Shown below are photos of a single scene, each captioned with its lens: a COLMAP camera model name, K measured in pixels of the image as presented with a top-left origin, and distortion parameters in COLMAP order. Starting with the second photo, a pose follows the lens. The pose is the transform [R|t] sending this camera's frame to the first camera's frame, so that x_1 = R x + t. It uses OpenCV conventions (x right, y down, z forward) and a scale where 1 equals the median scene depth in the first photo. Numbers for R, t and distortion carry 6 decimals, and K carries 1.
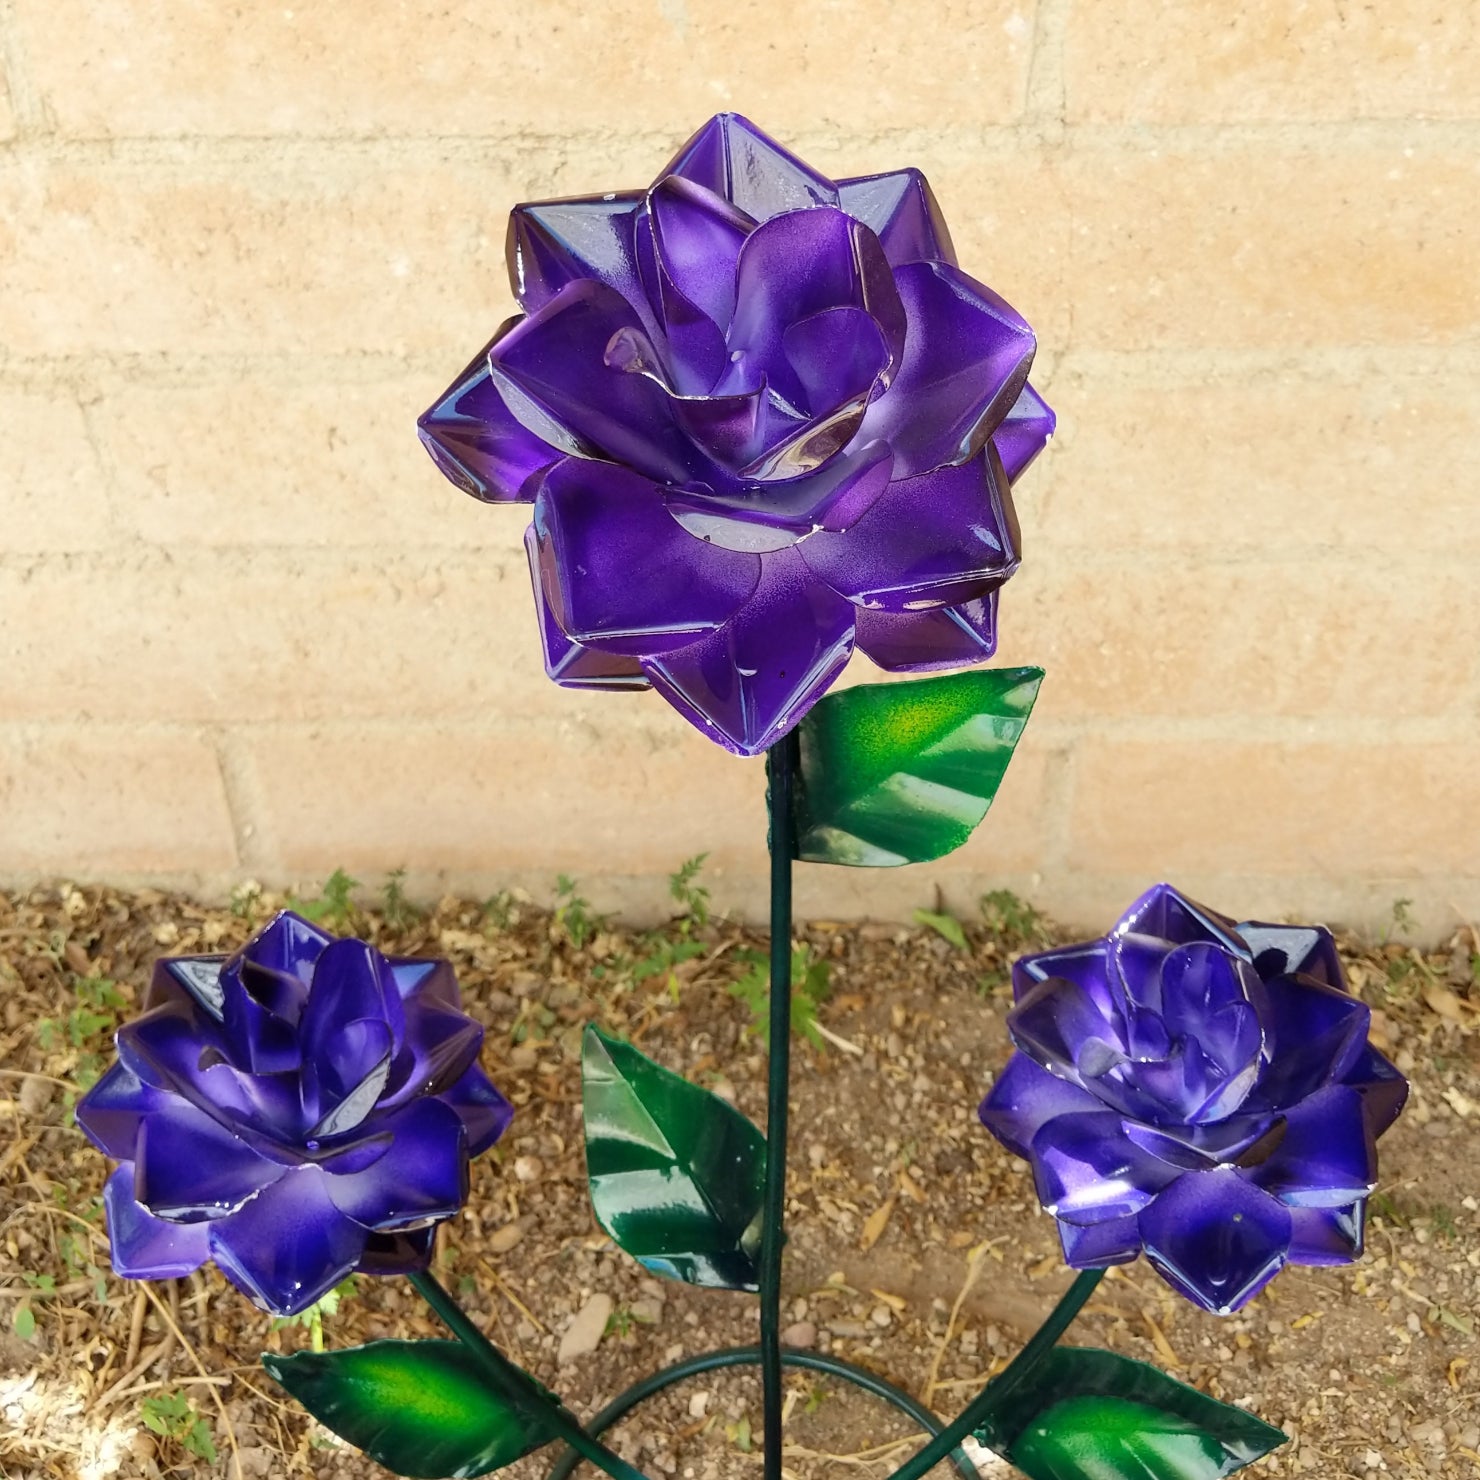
lens RADIAL K [[1853.9, 0, 756.4], [0, 1853.9, 472.6], [0, 0, 1]] dist [0.121646, -0.390659]
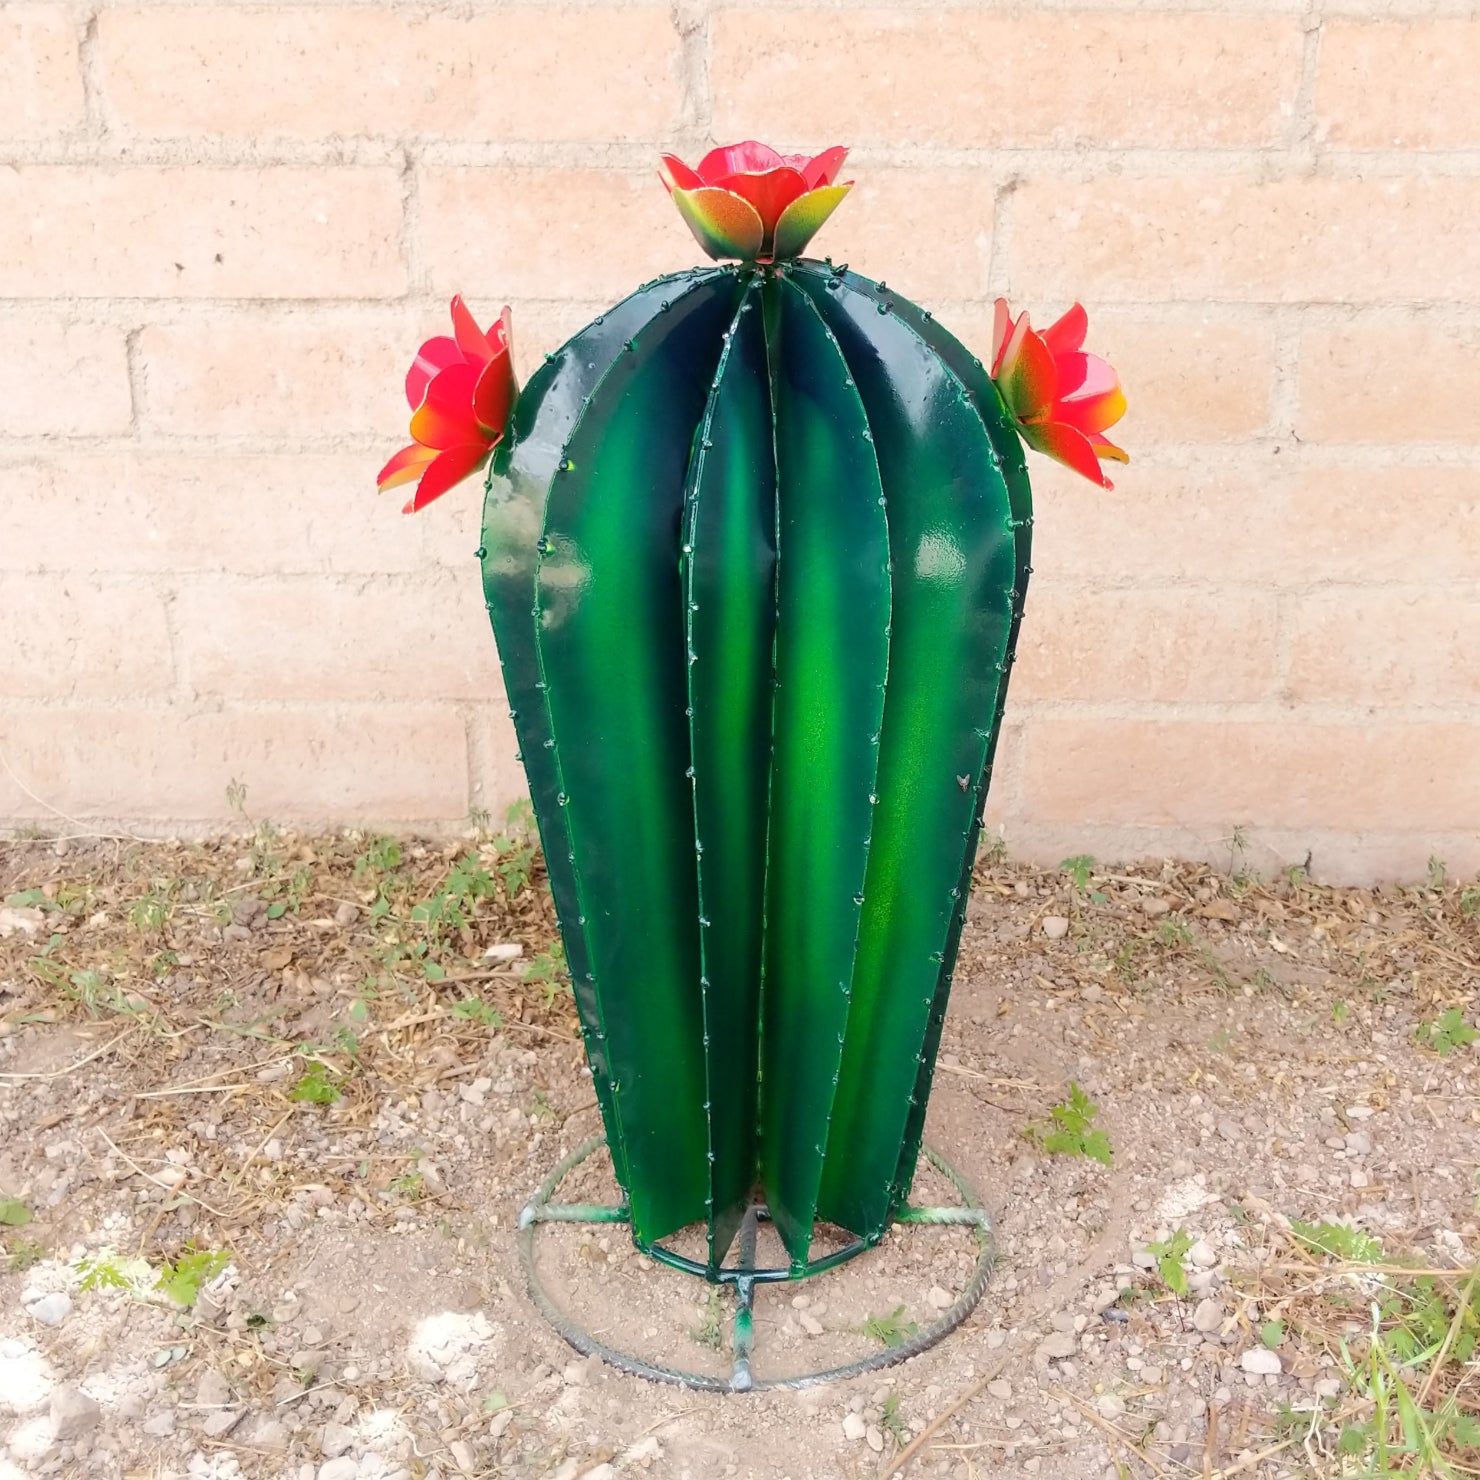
lens RADIAL K [[1900.4, 0, 798.2], [0, 1900.4, 591.7], [0, 0, 1]] dist [0.170307, -0.577660]
pose [[0.999339, 0.022616, 0.028464, -0.069227], [-0.015532, 0.973494, -0.228186, 0.428833], [-0.032871, 0.227593, 0.973201, -0.594912]]
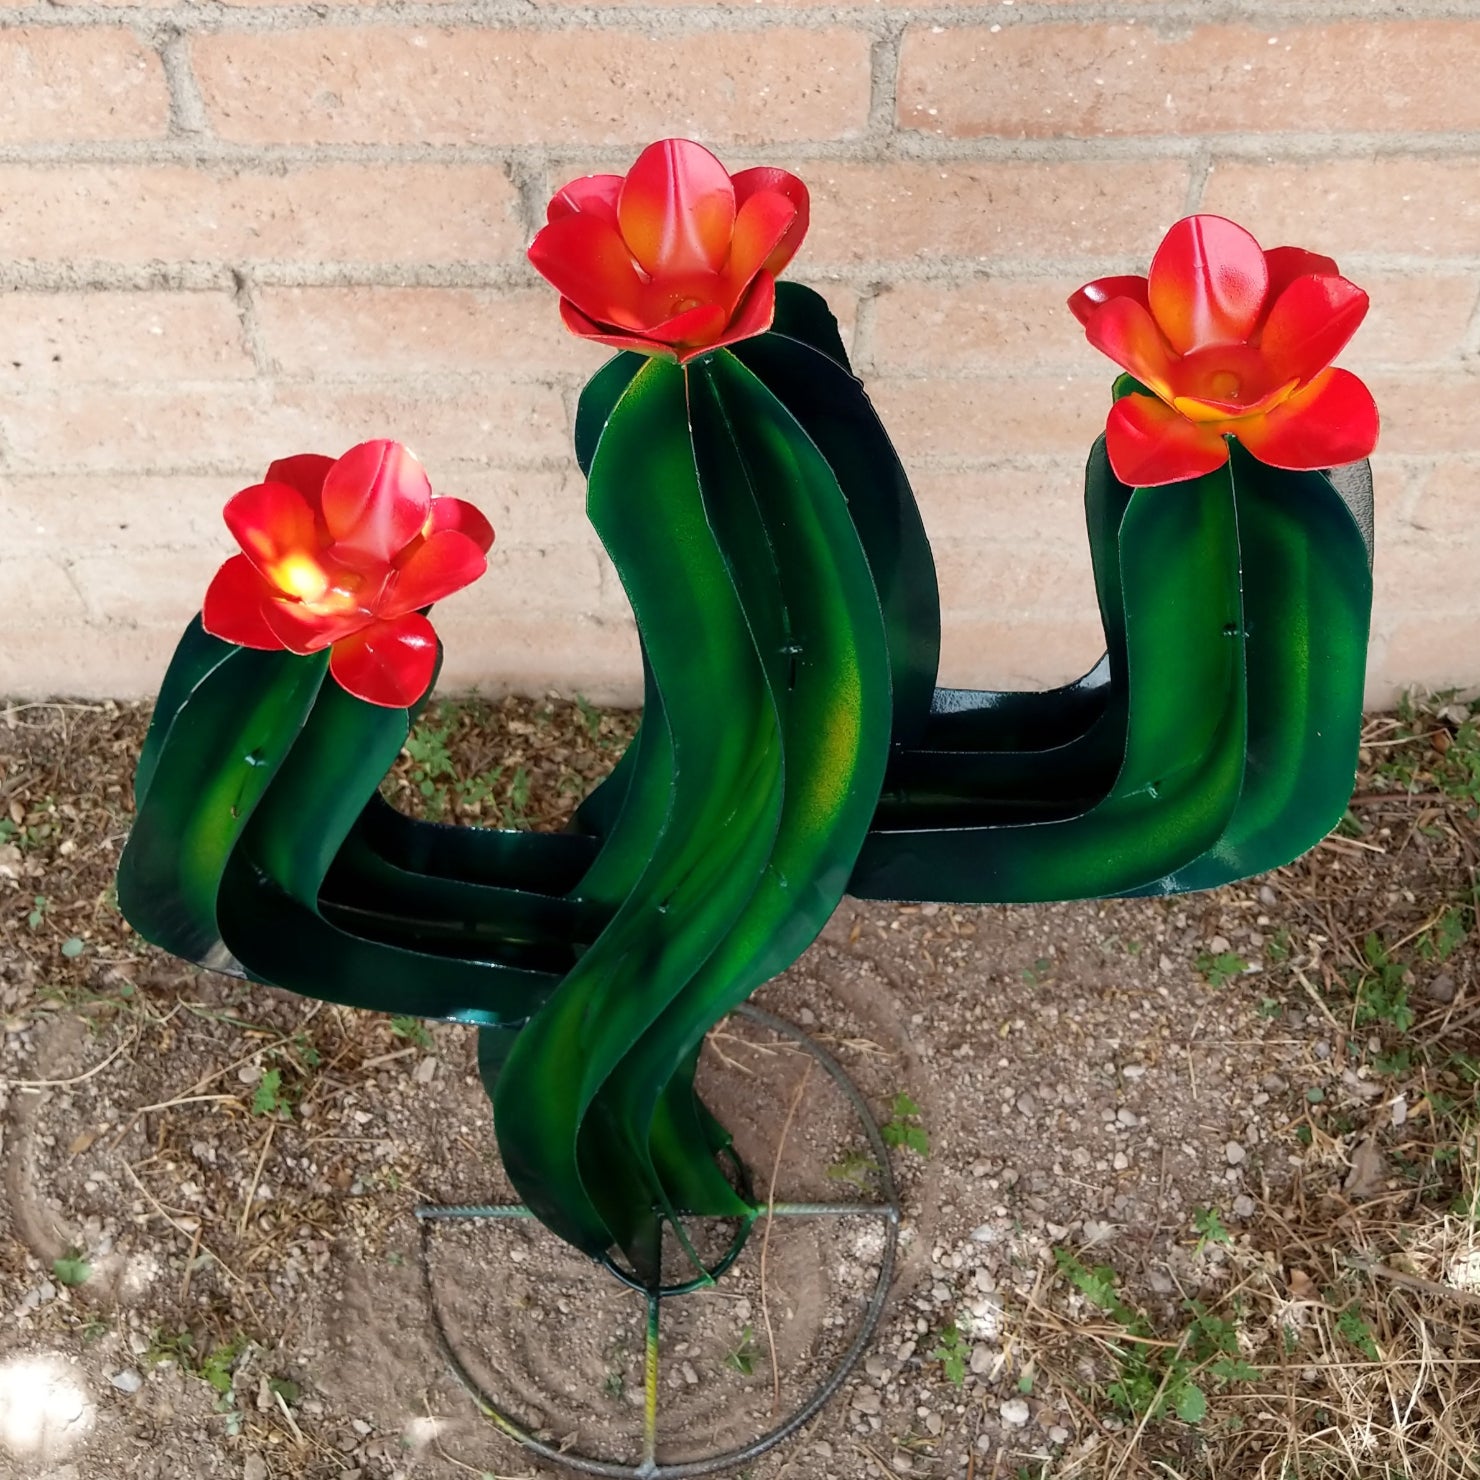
lens RADIAL K [[1998.5, 0, 763.2], [0, 1998.5, 454.2], [0, 0, 1]] dist [0.191012, -0.605478]
pose [[0.998823, -0.018986, 0.044625, -0.019103], [0.002602, 0.939833, 0.341625, -0.647134], [-0.048426, -0.341107, 0.938776, -0.667709]]
